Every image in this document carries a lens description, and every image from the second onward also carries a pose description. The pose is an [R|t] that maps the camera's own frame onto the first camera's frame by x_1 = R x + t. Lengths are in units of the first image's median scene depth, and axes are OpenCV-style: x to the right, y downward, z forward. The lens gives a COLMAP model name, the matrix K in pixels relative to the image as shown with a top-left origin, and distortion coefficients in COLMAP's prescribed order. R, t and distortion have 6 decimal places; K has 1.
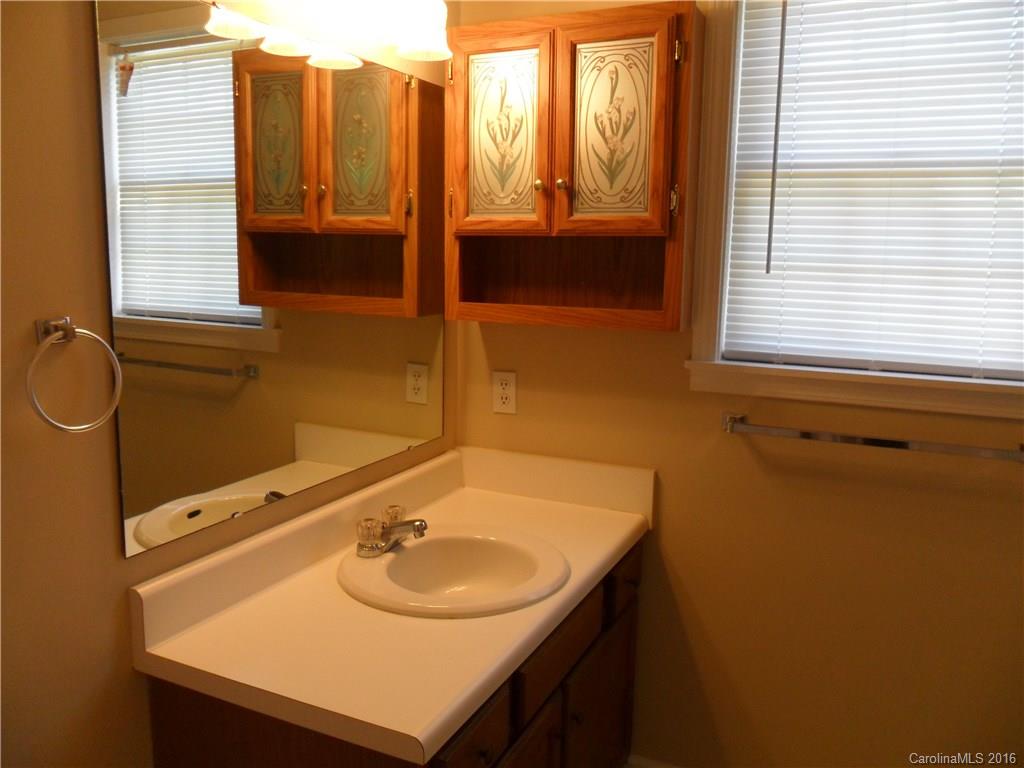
lens RADIAL K [[815.7, 0, 512.0], [0, 815.7, 384.0], [0, 0, 1]] dist [-0.049220, 0.039162]
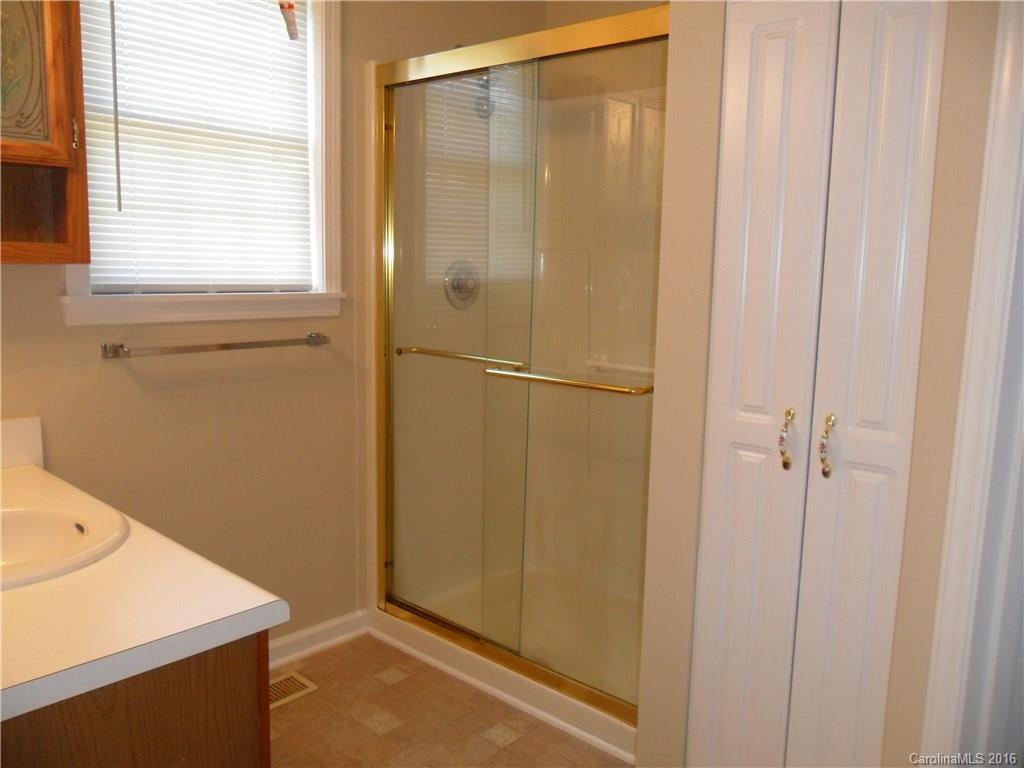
lens RADIAL K [[815.7, 0, 512.0], [0, 815.7, 384.0], [0, 0, 1]] dist [-0.049220, 0.039162]
pose [[0.269775, -0.151712, 0.950897, -0.641281], [0.128103, 0.984387, 0.120712, 0.031015], [-0.954364, 0.089248, 0.284998, 0.213144]]
